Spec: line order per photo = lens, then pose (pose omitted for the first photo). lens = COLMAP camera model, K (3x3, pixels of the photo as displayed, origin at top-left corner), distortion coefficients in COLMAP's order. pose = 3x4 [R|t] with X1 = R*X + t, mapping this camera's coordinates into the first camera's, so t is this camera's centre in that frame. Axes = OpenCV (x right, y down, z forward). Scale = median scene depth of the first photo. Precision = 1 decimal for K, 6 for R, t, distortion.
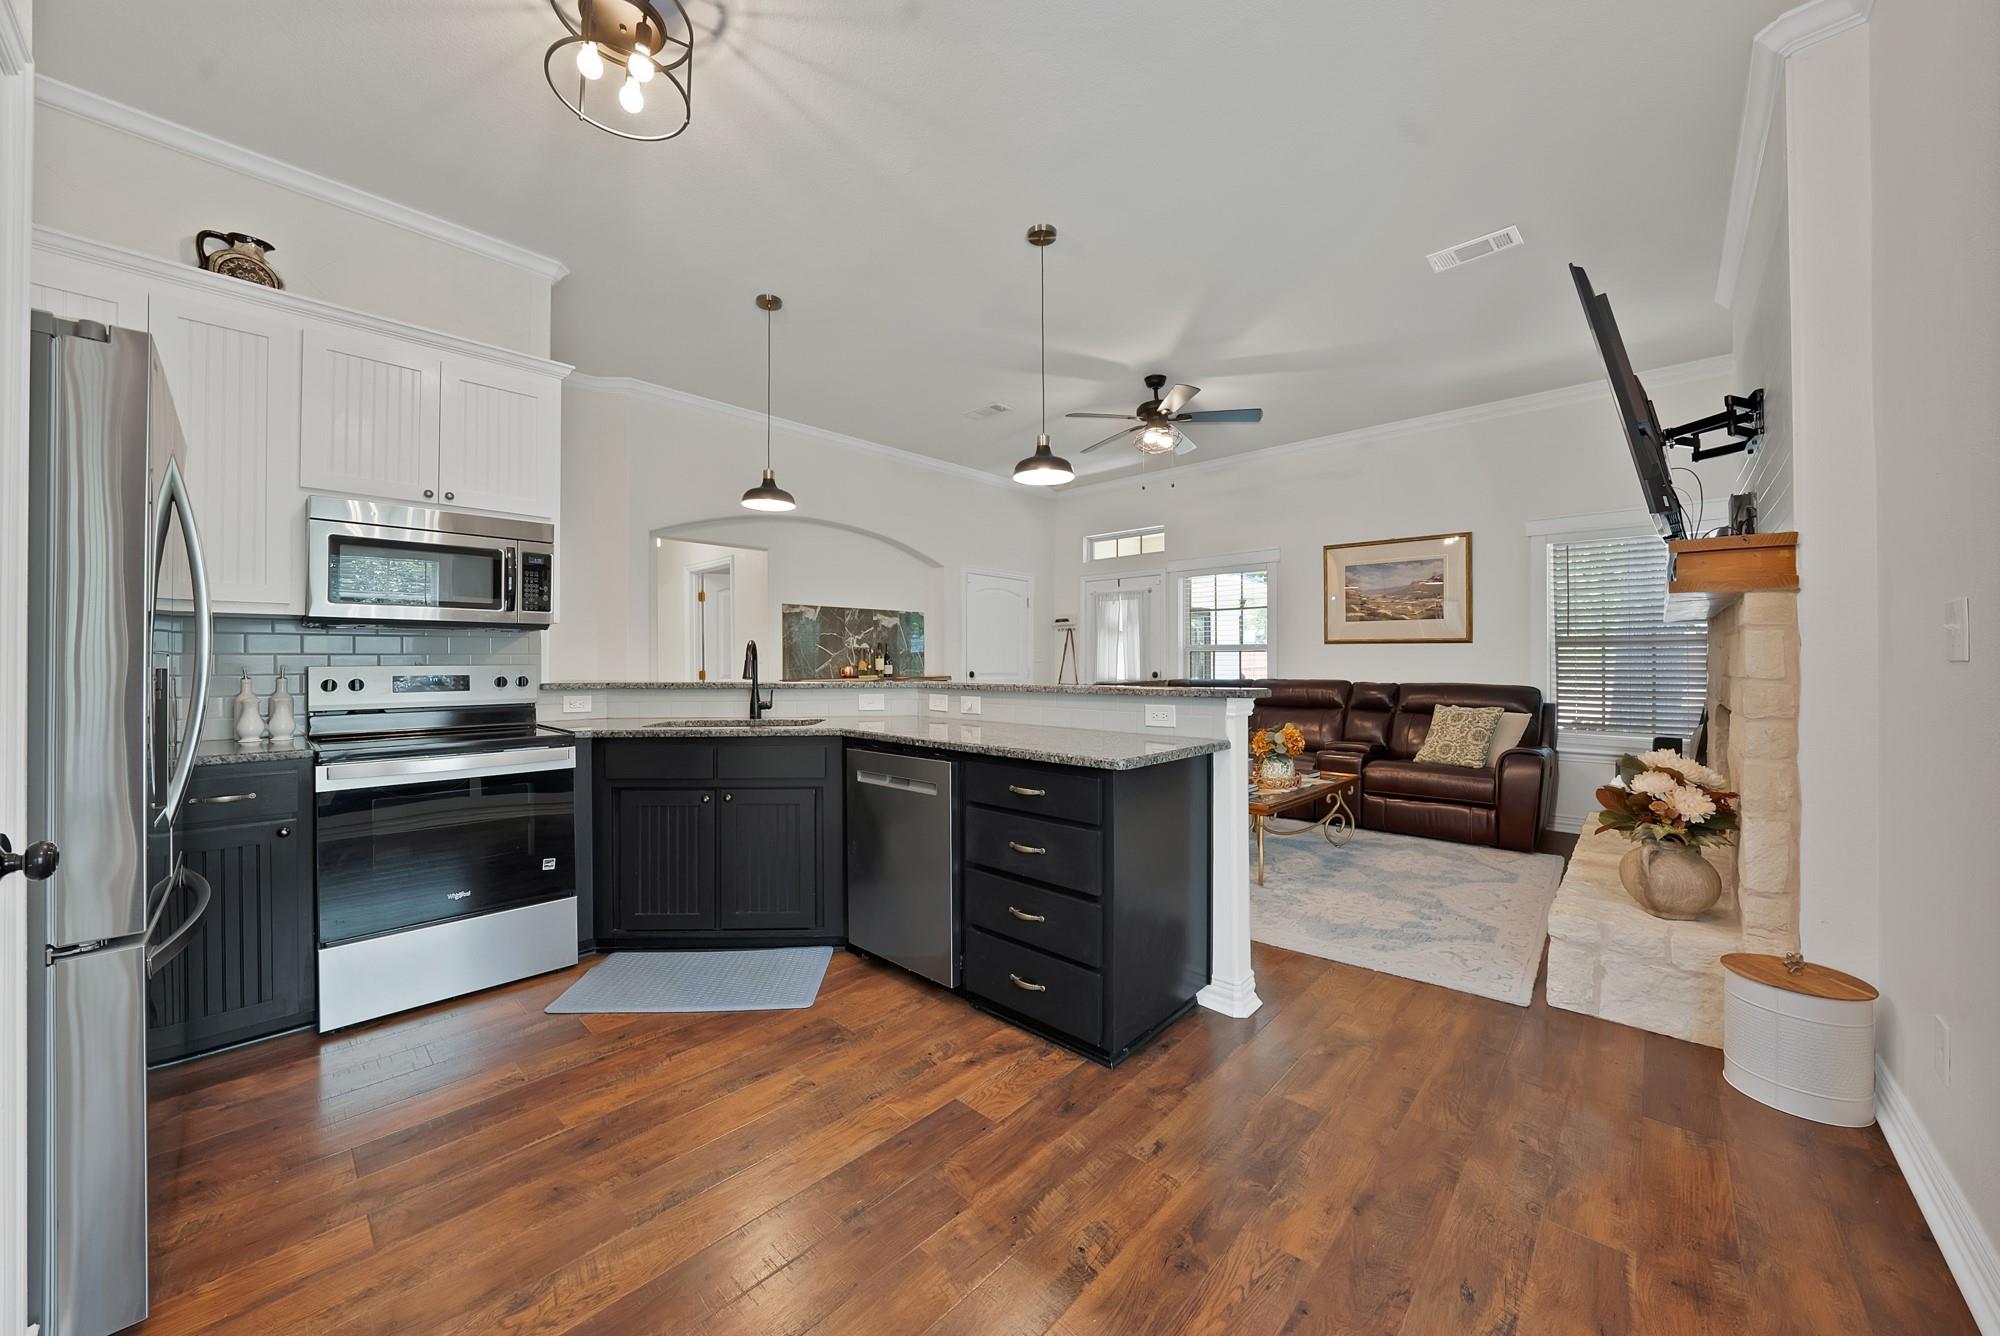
lens RADIAL K [[714.7, 0, 999.7], [0, 714.7, 658.4], [0, 0, 1]] dist [-0.024015, 0.000061]
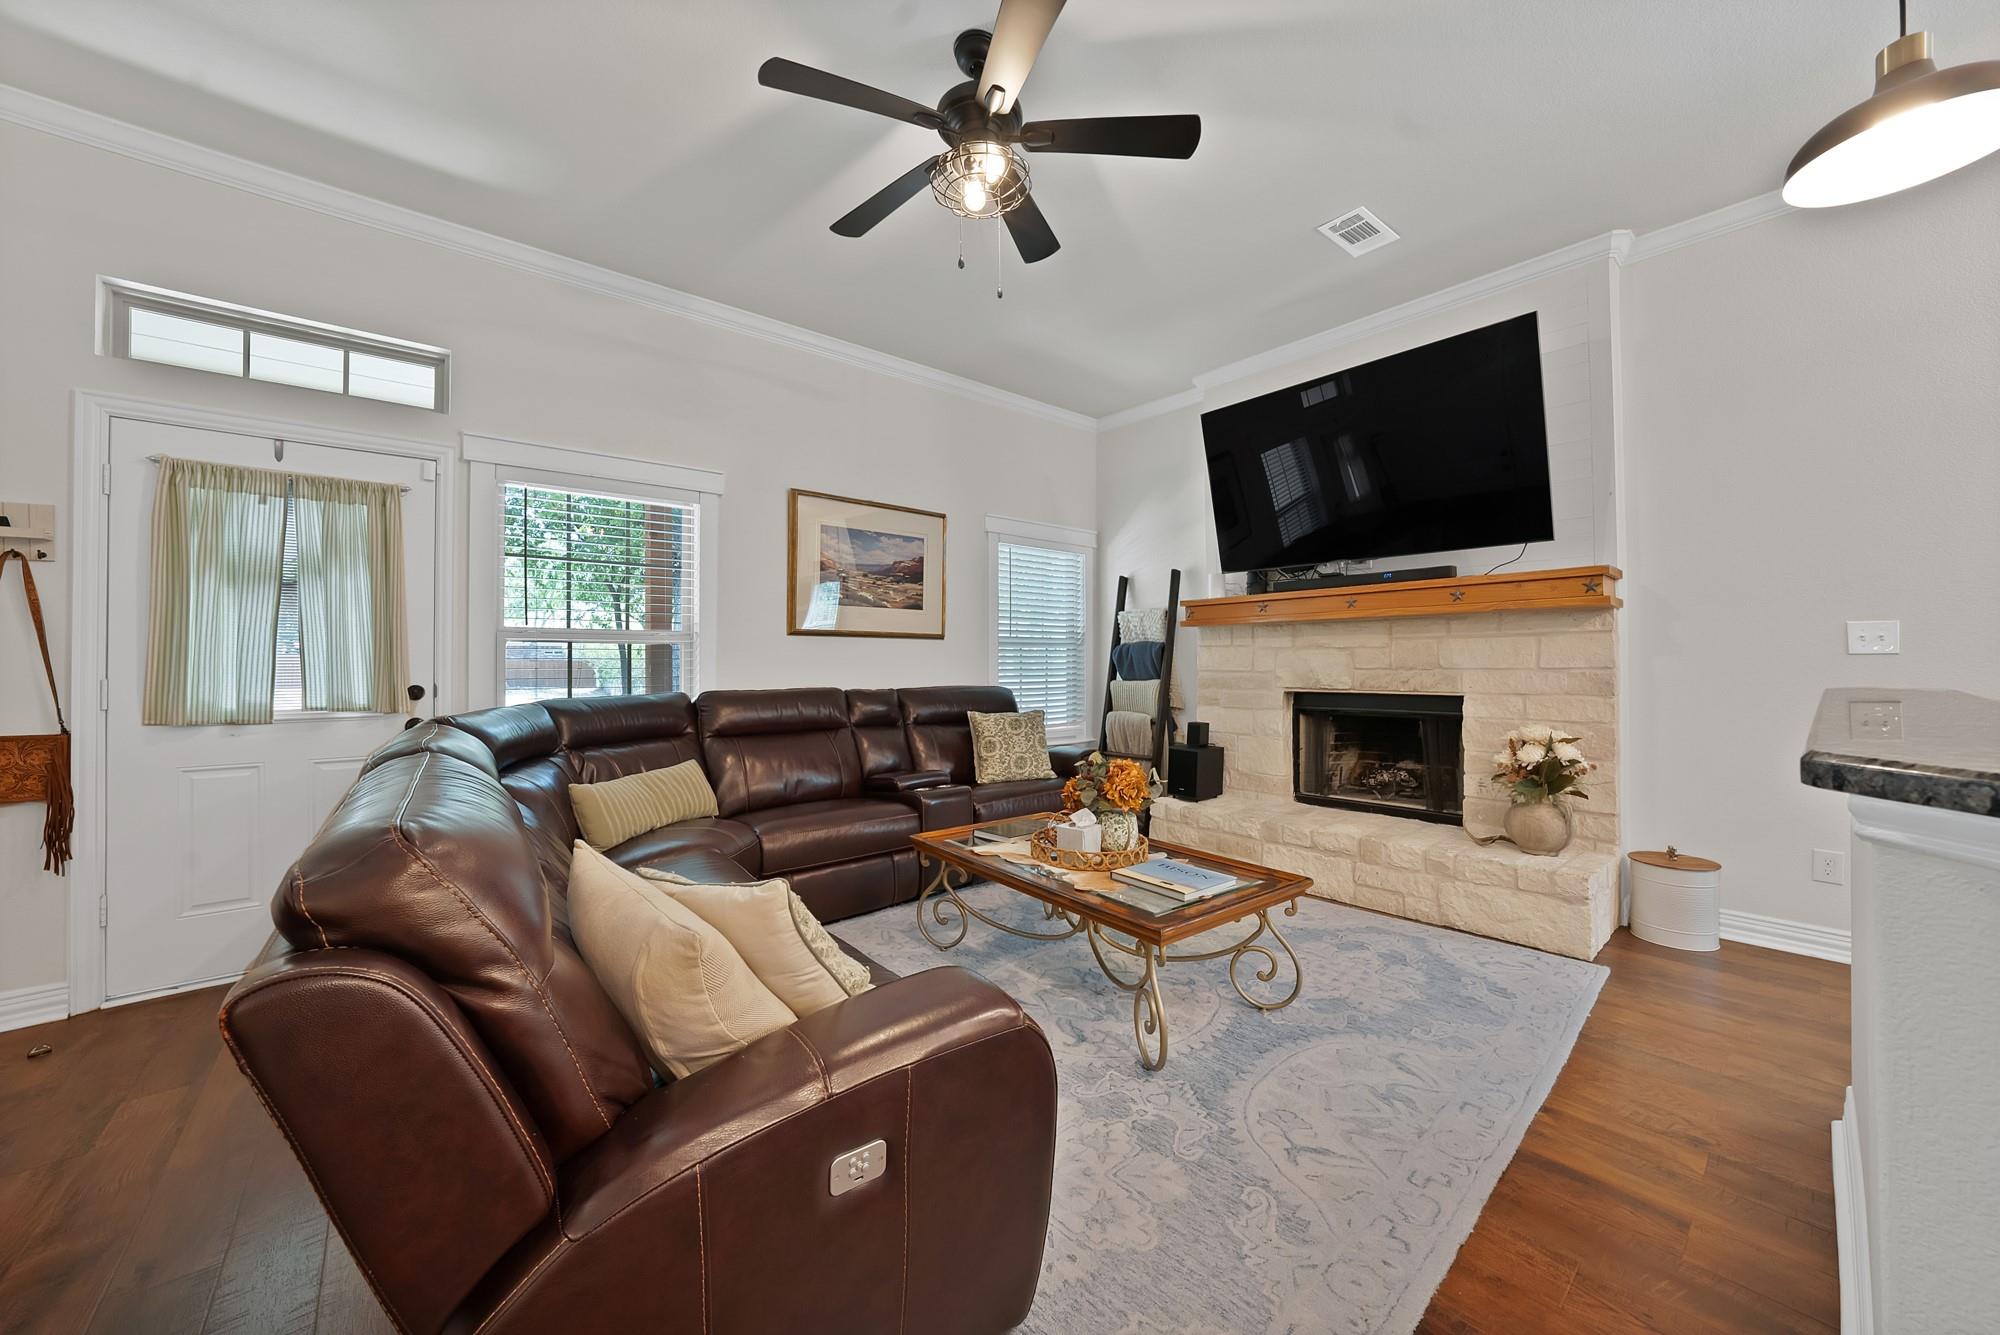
lens RADIAL K [[714.7, 0, 999.7], [0, 714.7, 657.9], [0, 0, 1]] dist [-0.024015, 0.000061]
pose [[0.110975, 0.000239, 0.993823, -0.207116], [-0.006845, 0.999976, 0.000523, -0.000269], [-0.993800, -0.006860, 0.110974, 0.808623]]
